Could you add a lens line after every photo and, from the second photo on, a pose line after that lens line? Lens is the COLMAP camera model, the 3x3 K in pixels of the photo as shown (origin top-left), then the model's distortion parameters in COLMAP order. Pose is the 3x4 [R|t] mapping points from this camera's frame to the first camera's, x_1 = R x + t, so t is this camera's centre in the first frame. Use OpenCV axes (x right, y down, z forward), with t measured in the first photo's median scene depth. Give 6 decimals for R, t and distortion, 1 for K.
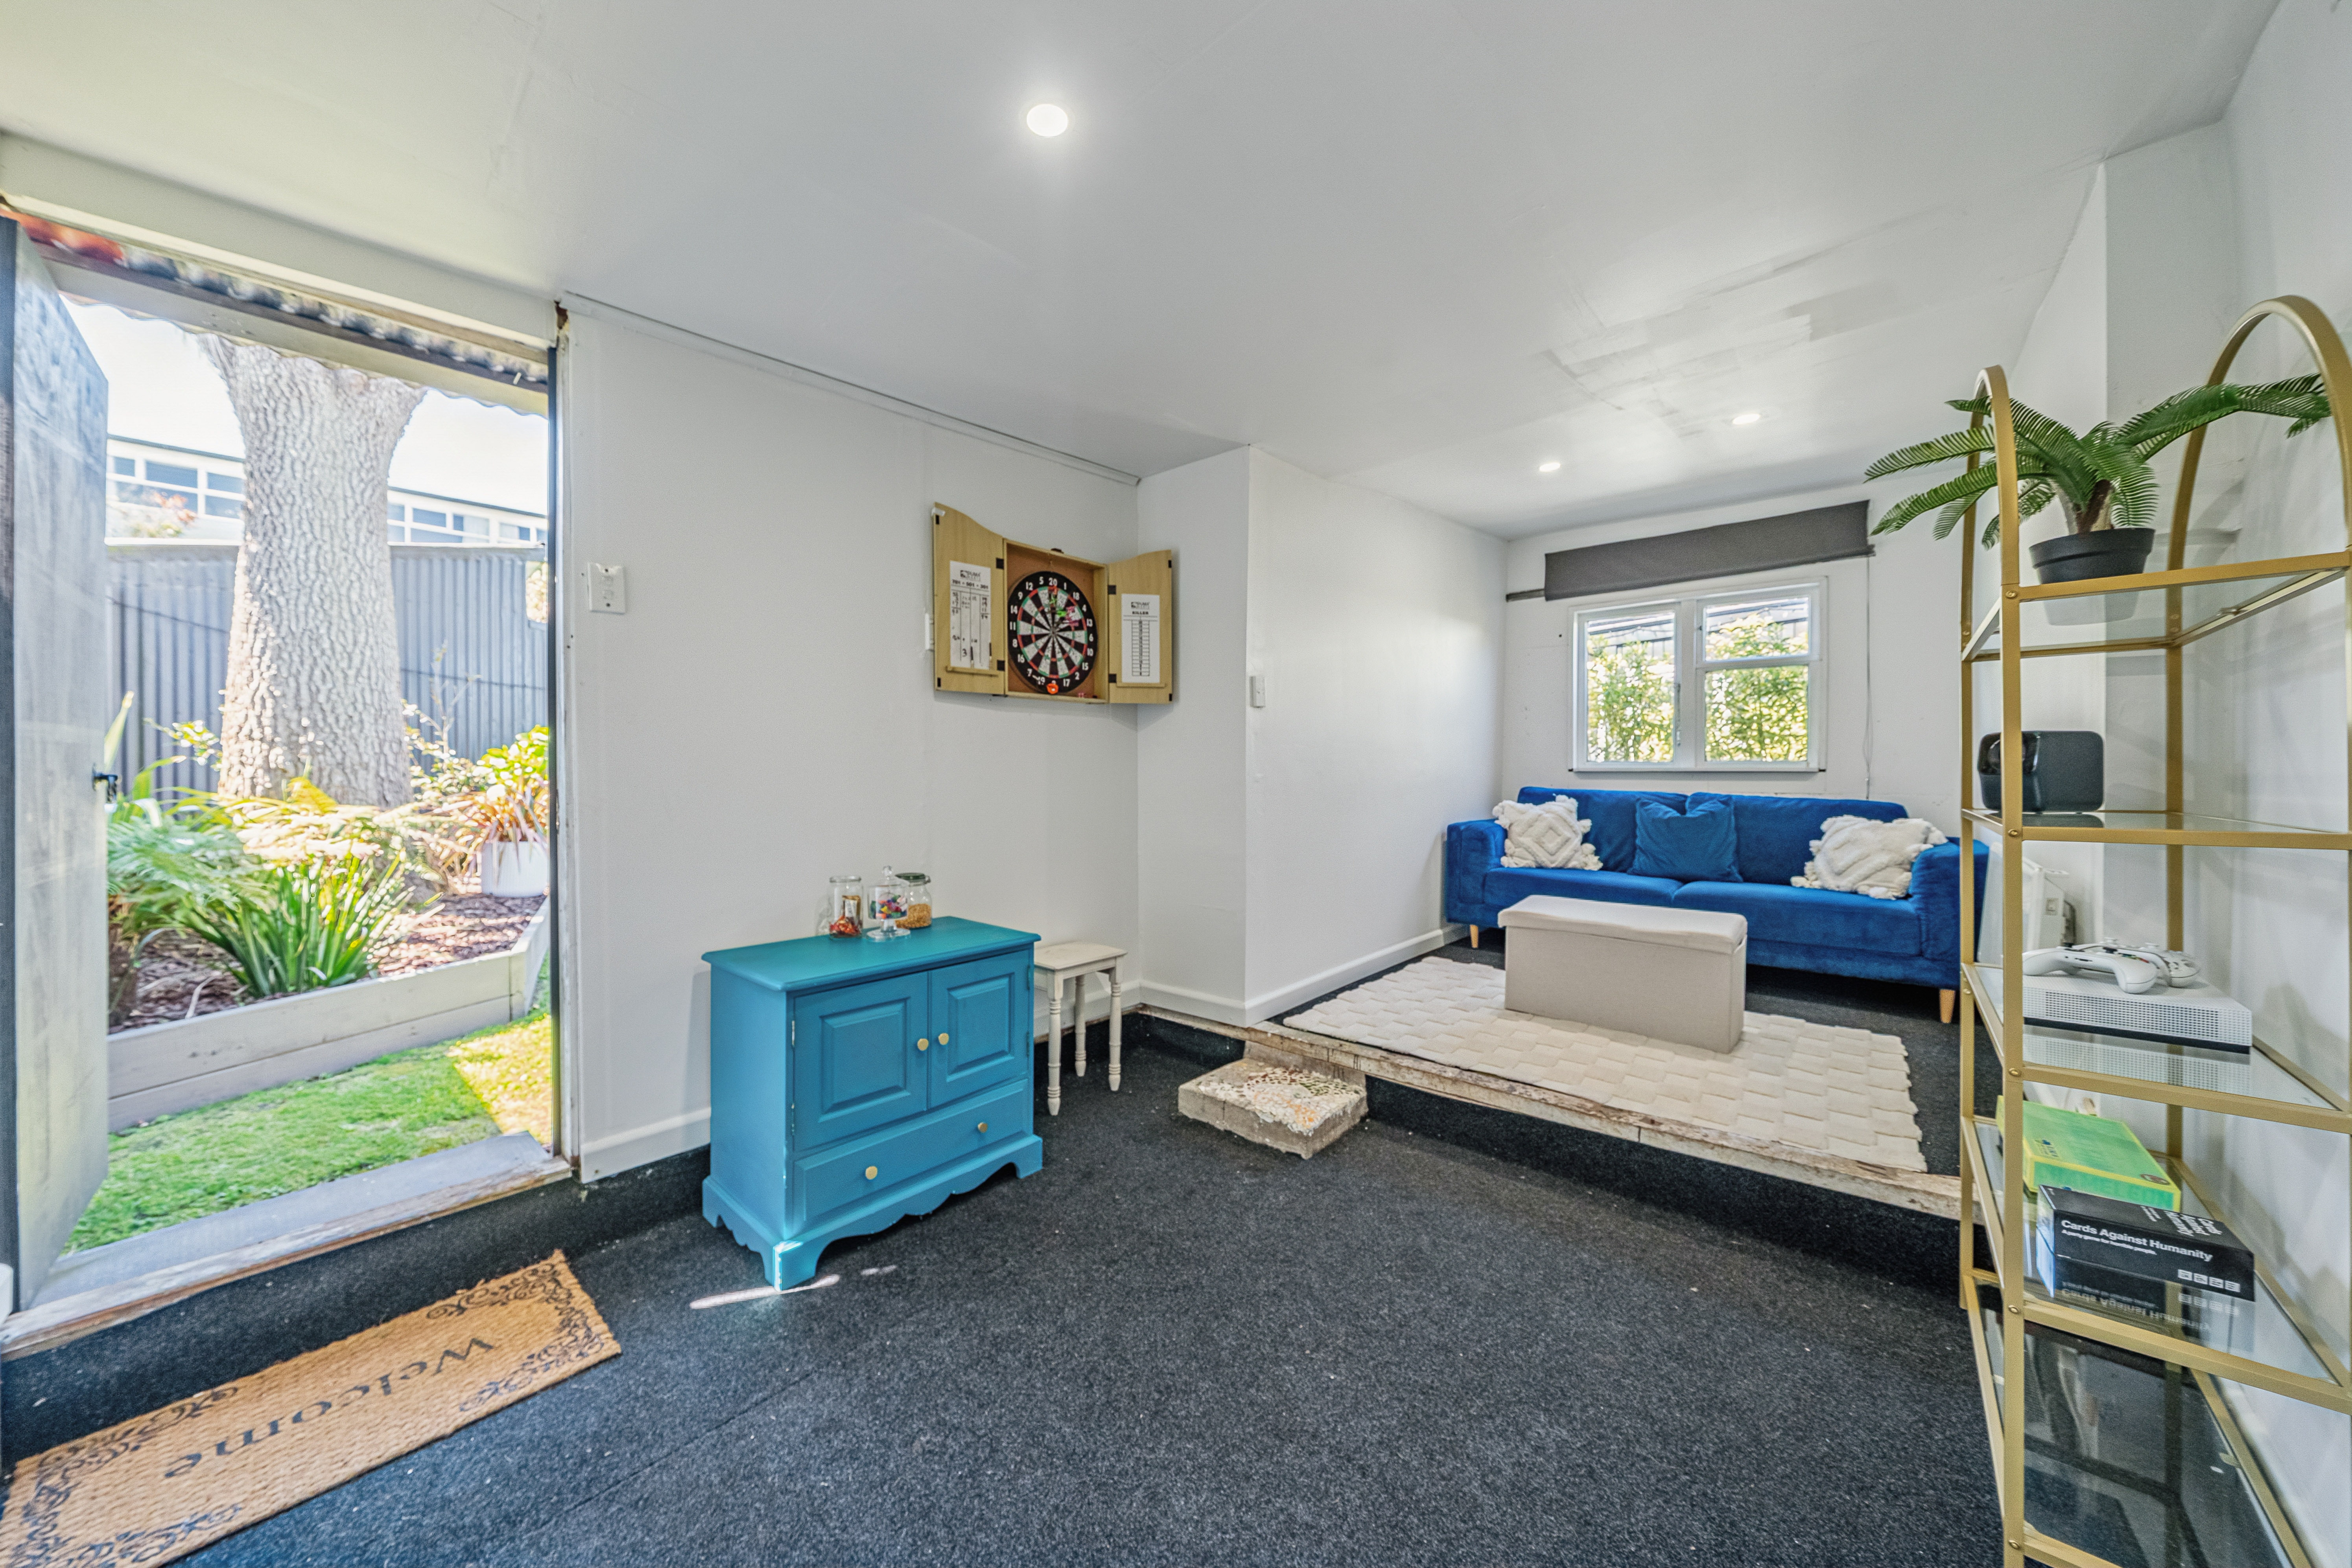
lens RADIAL K [[826.5, 0, 1218.4], [0, 826.5, 791.4], [0, 0, 1]] dist [-0.004718, -0.000061]
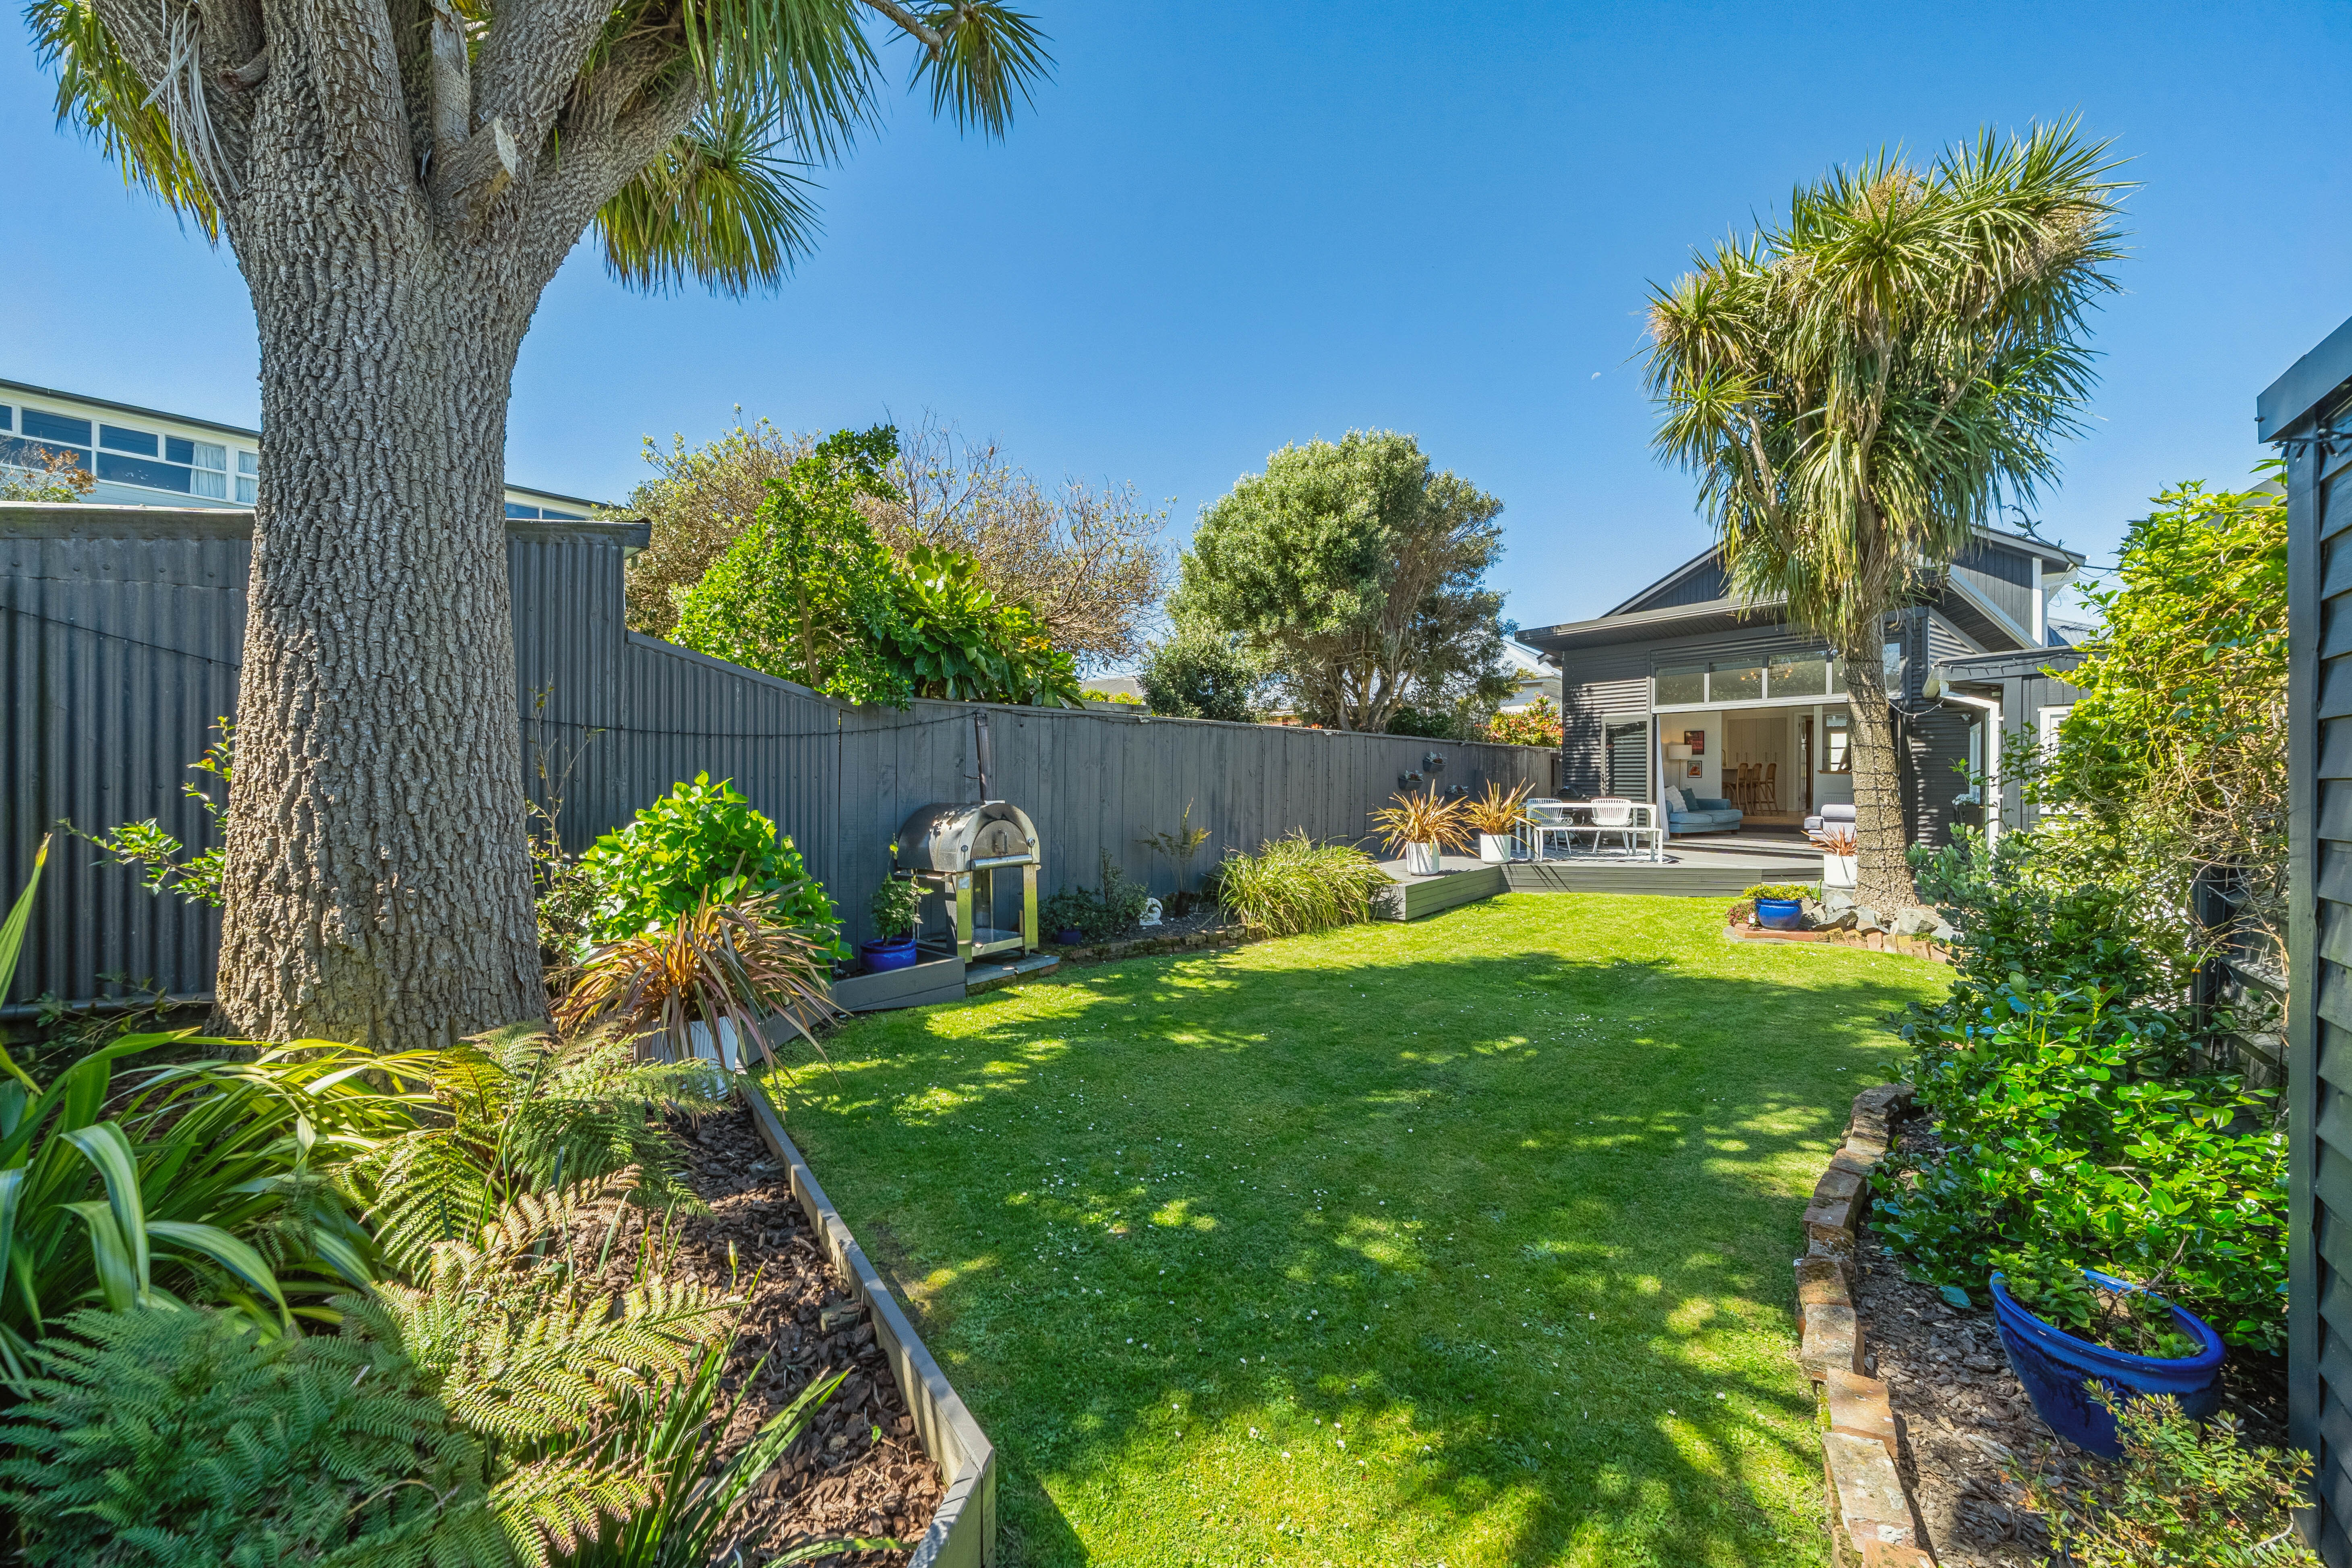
lens RADIAL K [[826.6, 0, 1153.6], [0, 826.6, 776.3], [0, 0, 1]] dist [-0.004718, -0.000061]
pose [[0.999477, 0.007179, 0.031544, -0.624360], [-0.007105, 0.999972, -0.002473, -0.132878], [-0.031561, 0.002247, 0.999499, 0.449309]]
